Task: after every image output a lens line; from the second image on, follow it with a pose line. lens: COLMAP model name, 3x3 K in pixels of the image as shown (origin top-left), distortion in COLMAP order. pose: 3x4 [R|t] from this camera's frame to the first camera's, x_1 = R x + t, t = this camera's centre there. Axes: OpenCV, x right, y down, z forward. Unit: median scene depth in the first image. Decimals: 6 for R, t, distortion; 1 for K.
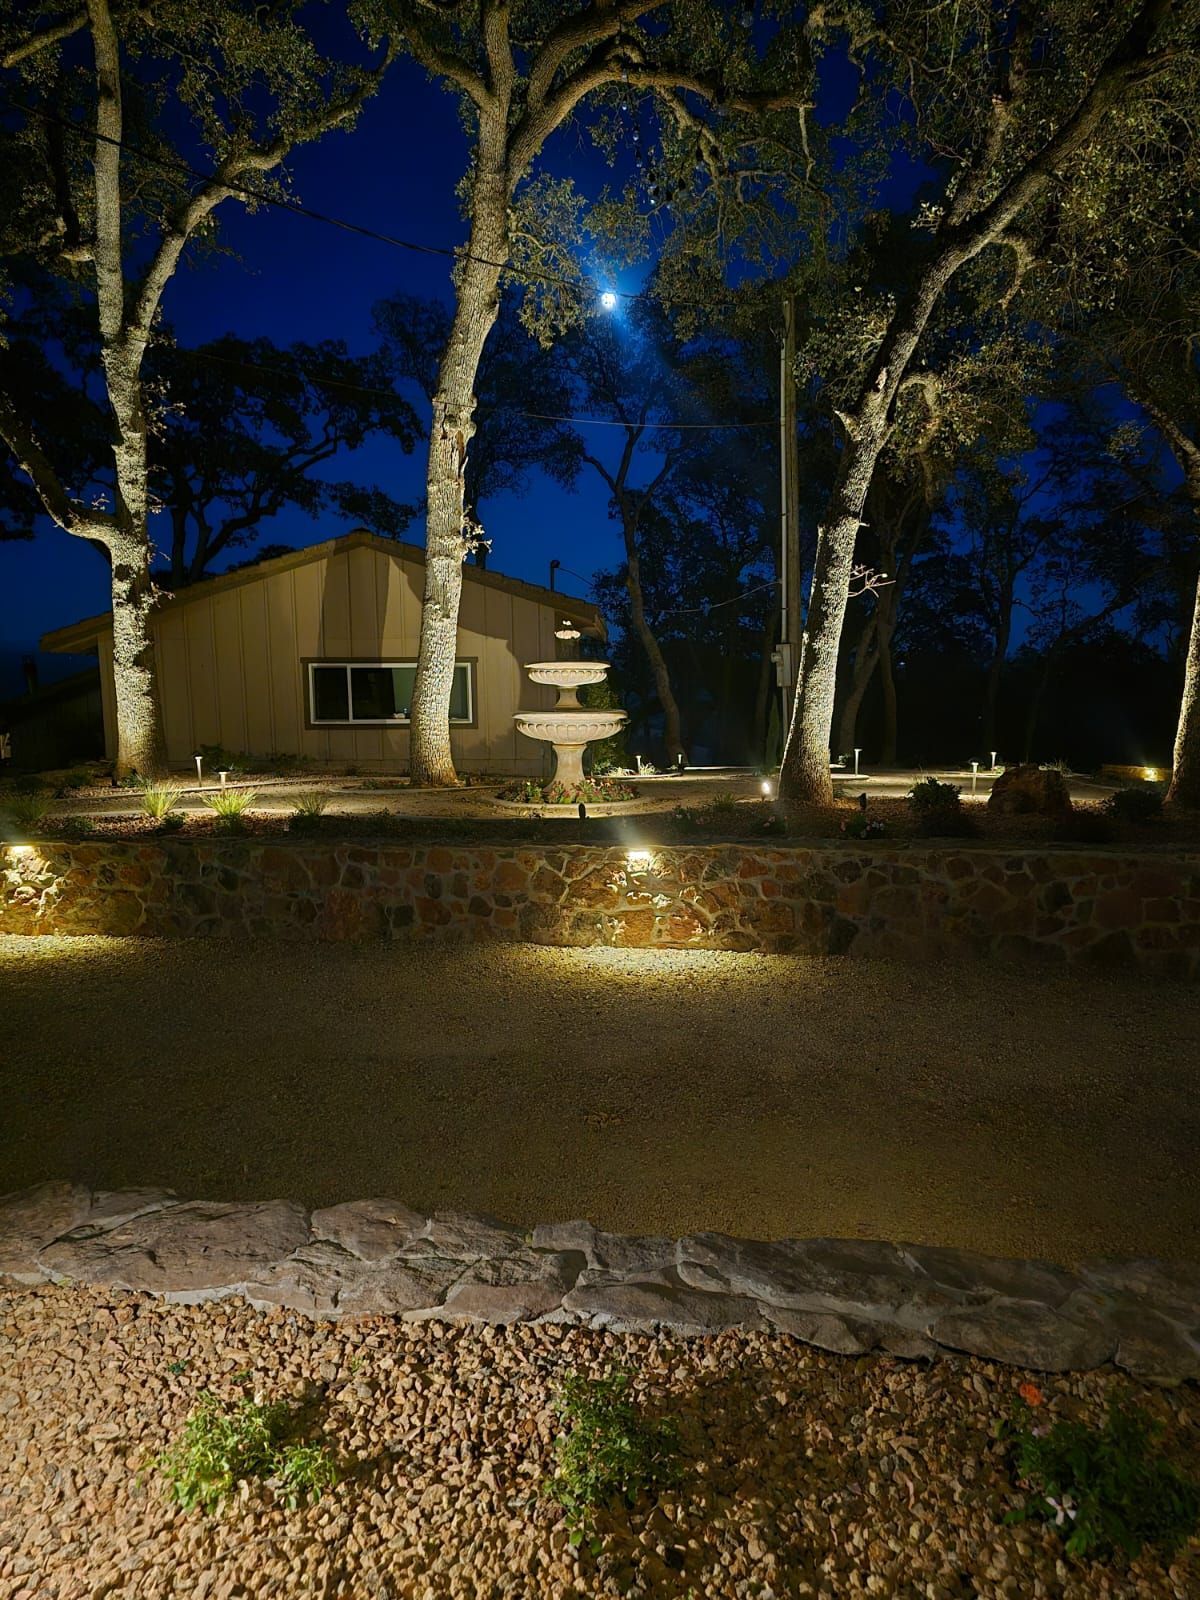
lens RADIAL K [[1149.3, 0, 602.6], [0, 1149.3, 814.1], [0, 0, 1]] dist [0.055331, -0.018246]
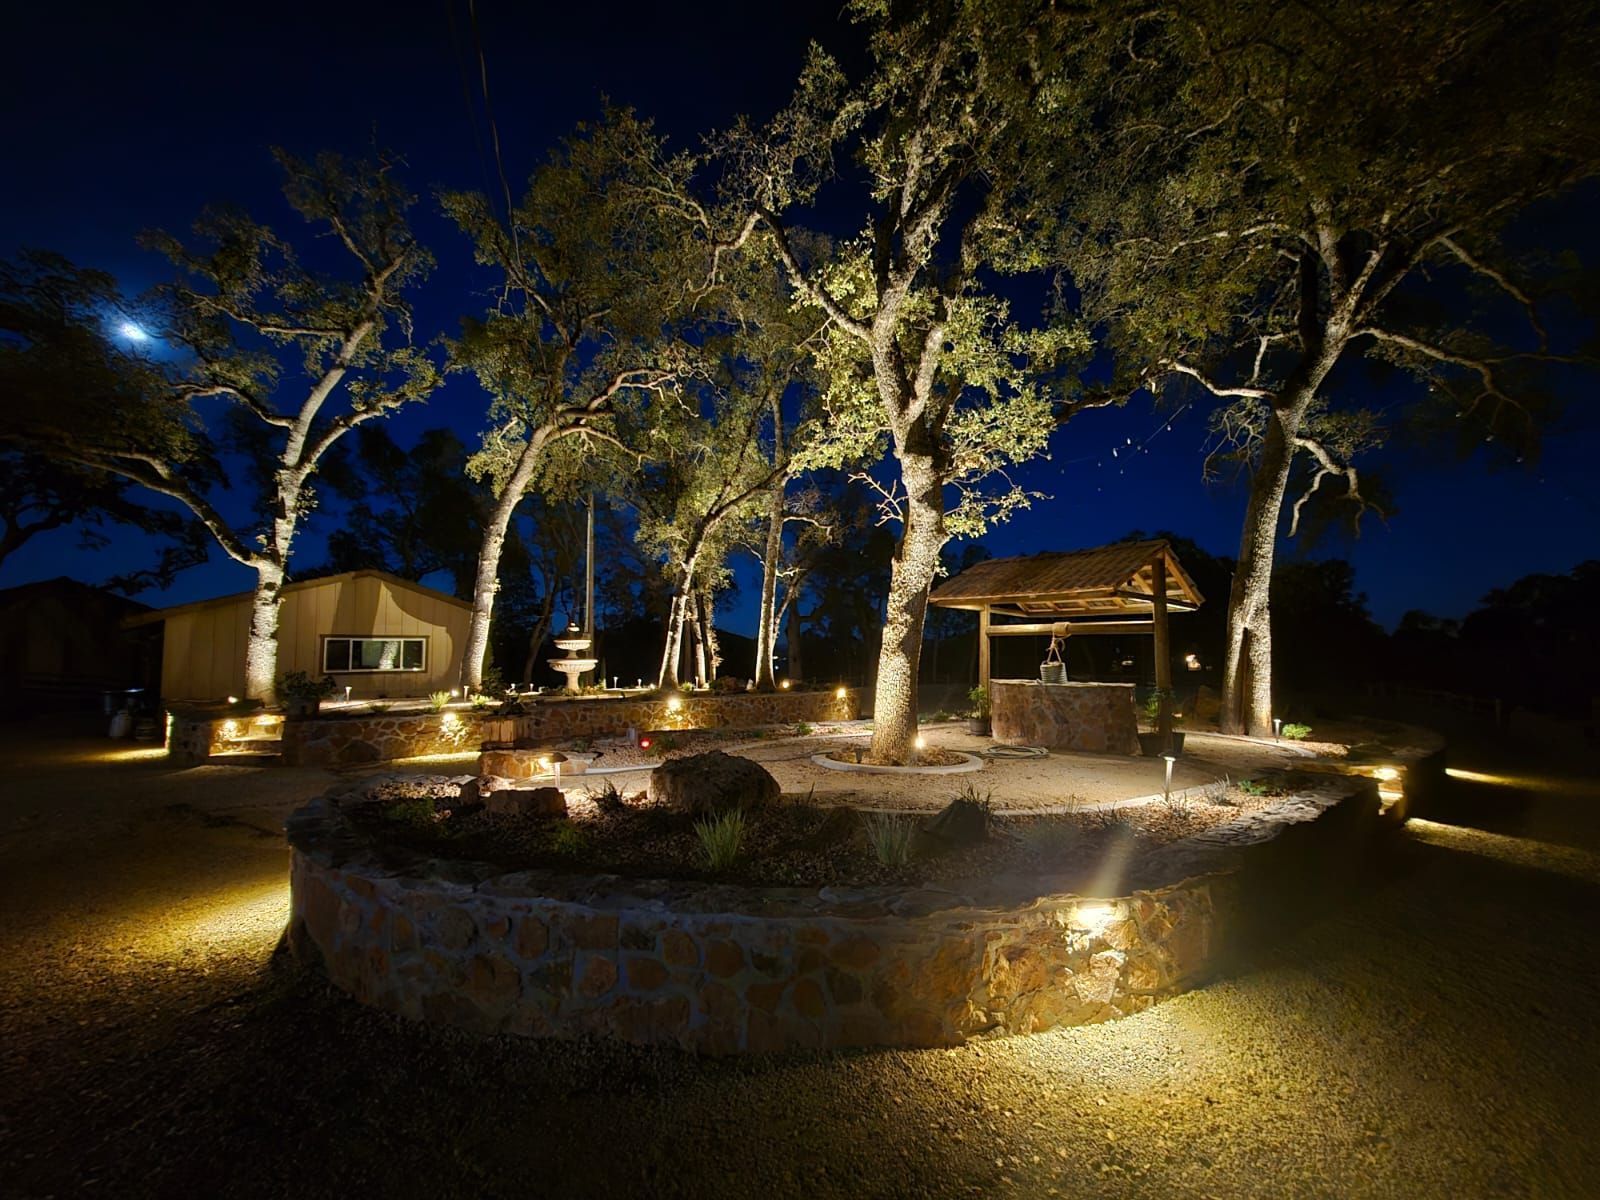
lens RADIAL K [[1149.3, 0, 801.1], [0, 1149.3, 594.4], [0, 0, 1]] dist [0.055331, -0.018246]
pose [[0.605664, 0.044352, 0.794484, -1.401704], [0.088529, 0.988491, -0.122672, 0.098043], [-0.790781, 0.144633, 0.594767, -0.728895]]
